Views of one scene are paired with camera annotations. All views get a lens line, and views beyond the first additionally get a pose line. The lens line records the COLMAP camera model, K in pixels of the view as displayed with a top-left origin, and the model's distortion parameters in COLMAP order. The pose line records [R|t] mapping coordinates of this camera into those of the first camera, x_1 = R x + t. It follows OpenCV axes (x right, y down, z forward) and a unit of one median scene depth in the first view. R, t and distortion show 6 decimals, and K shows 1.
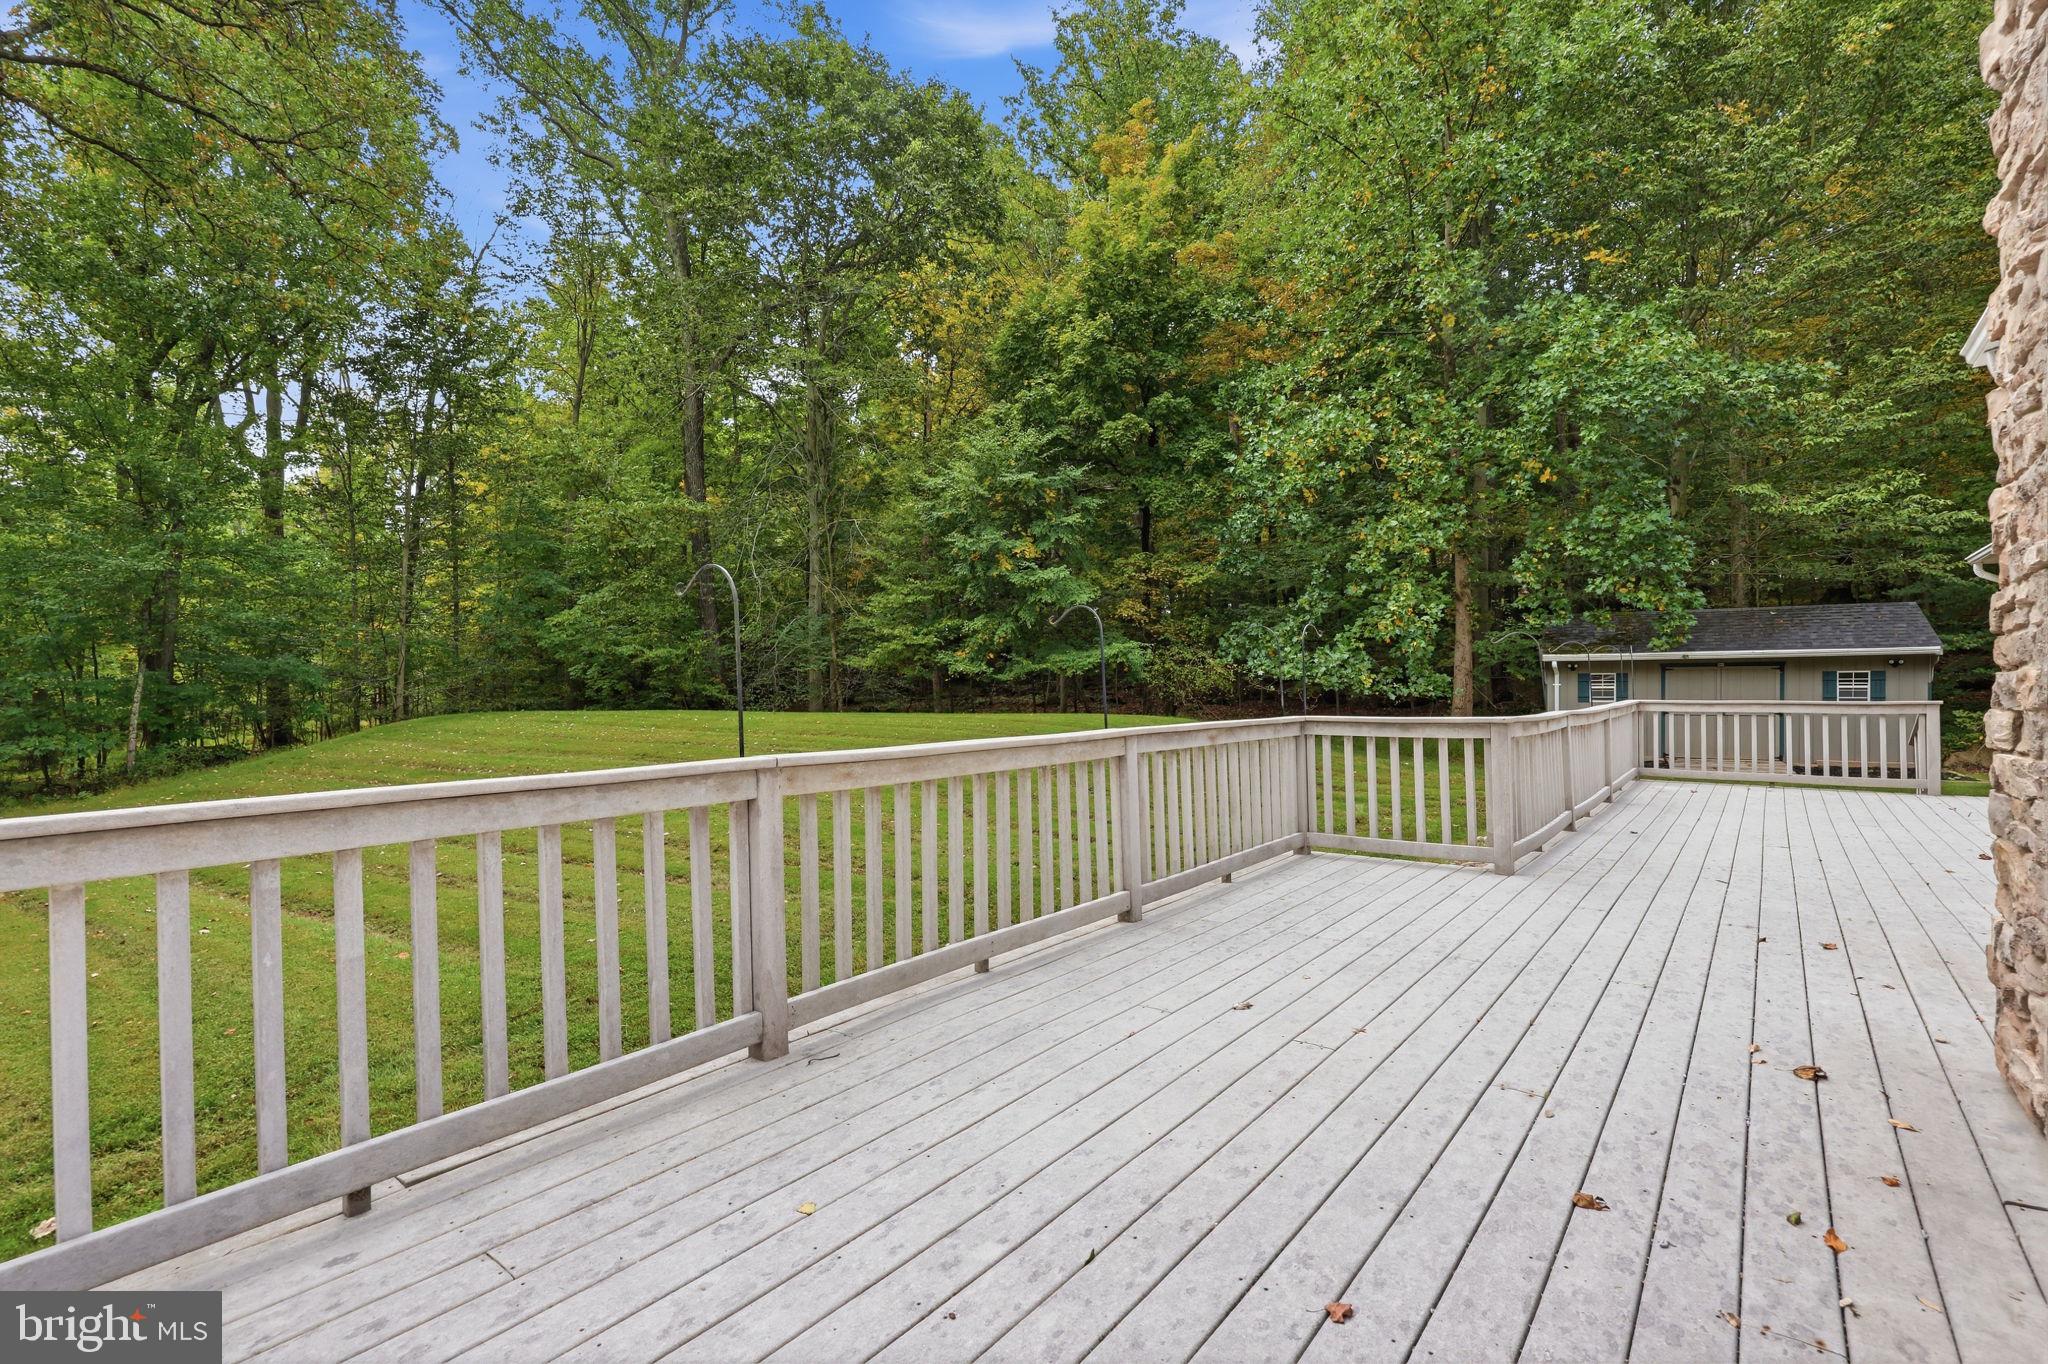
lens RADIAL K [[1008.6, 0, 1025.9], [0, 1008.6, 689.4], [0, 0, 1]] dist [0.000786, 0.000236]
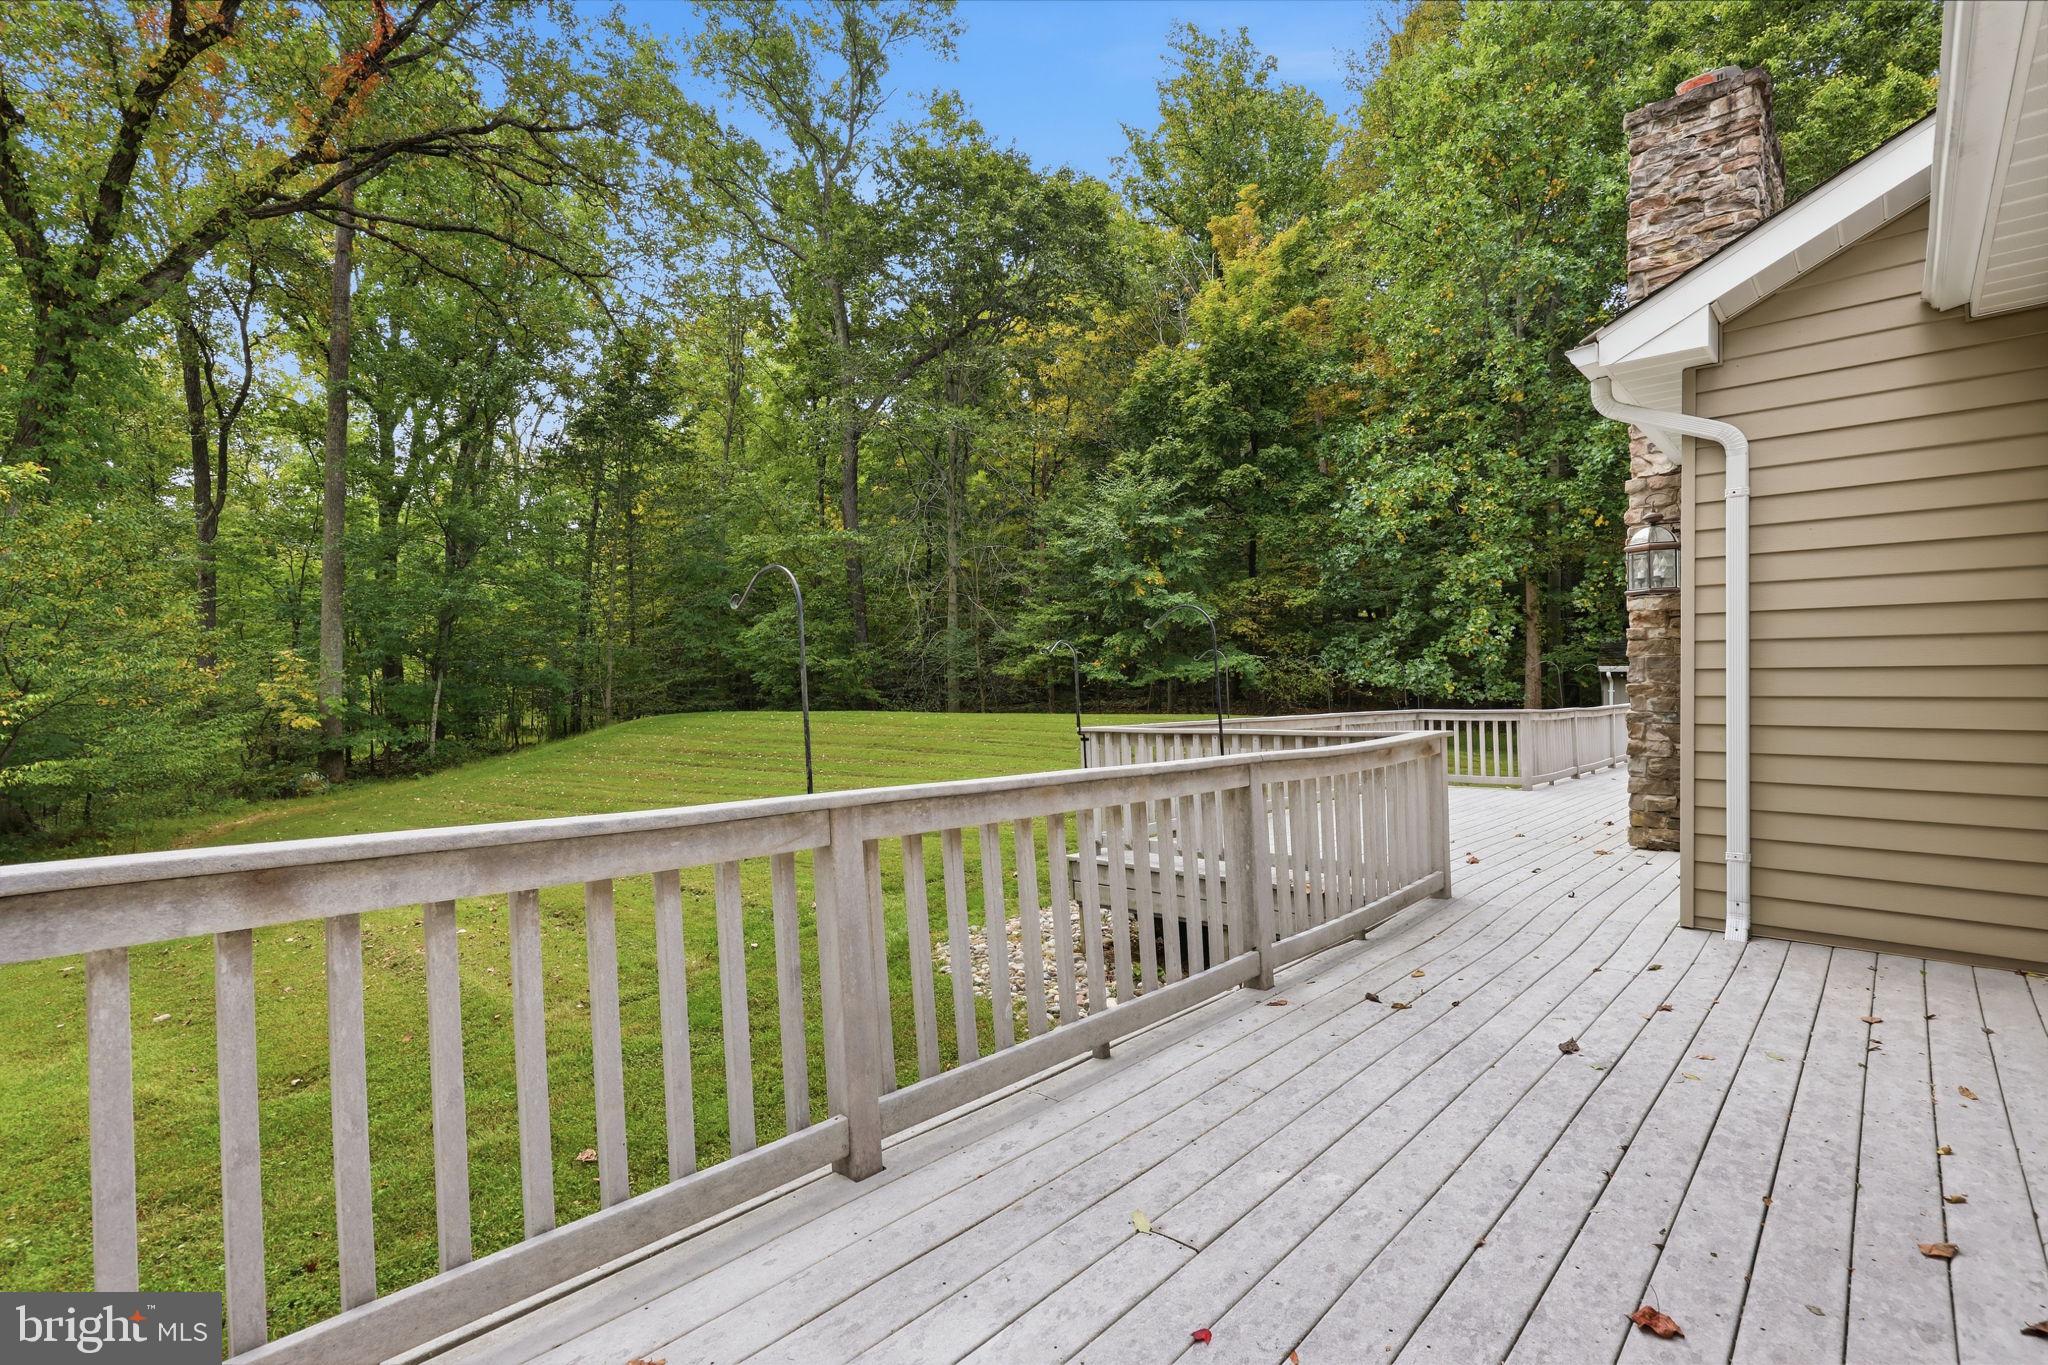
lens RADIAL K [[1022.8, 0, 1020.0], [0, 1022.8, 689.0], [0, 0, 1]] dist [-0.000051, -0.000915]
pose [[0.997580, 0.000989, -0.069524, -0.078221], [-0.001327, 0.999987, -0.004824, -0.000259], [0.069519, 0.004904, 0.997569, -0.223481]]
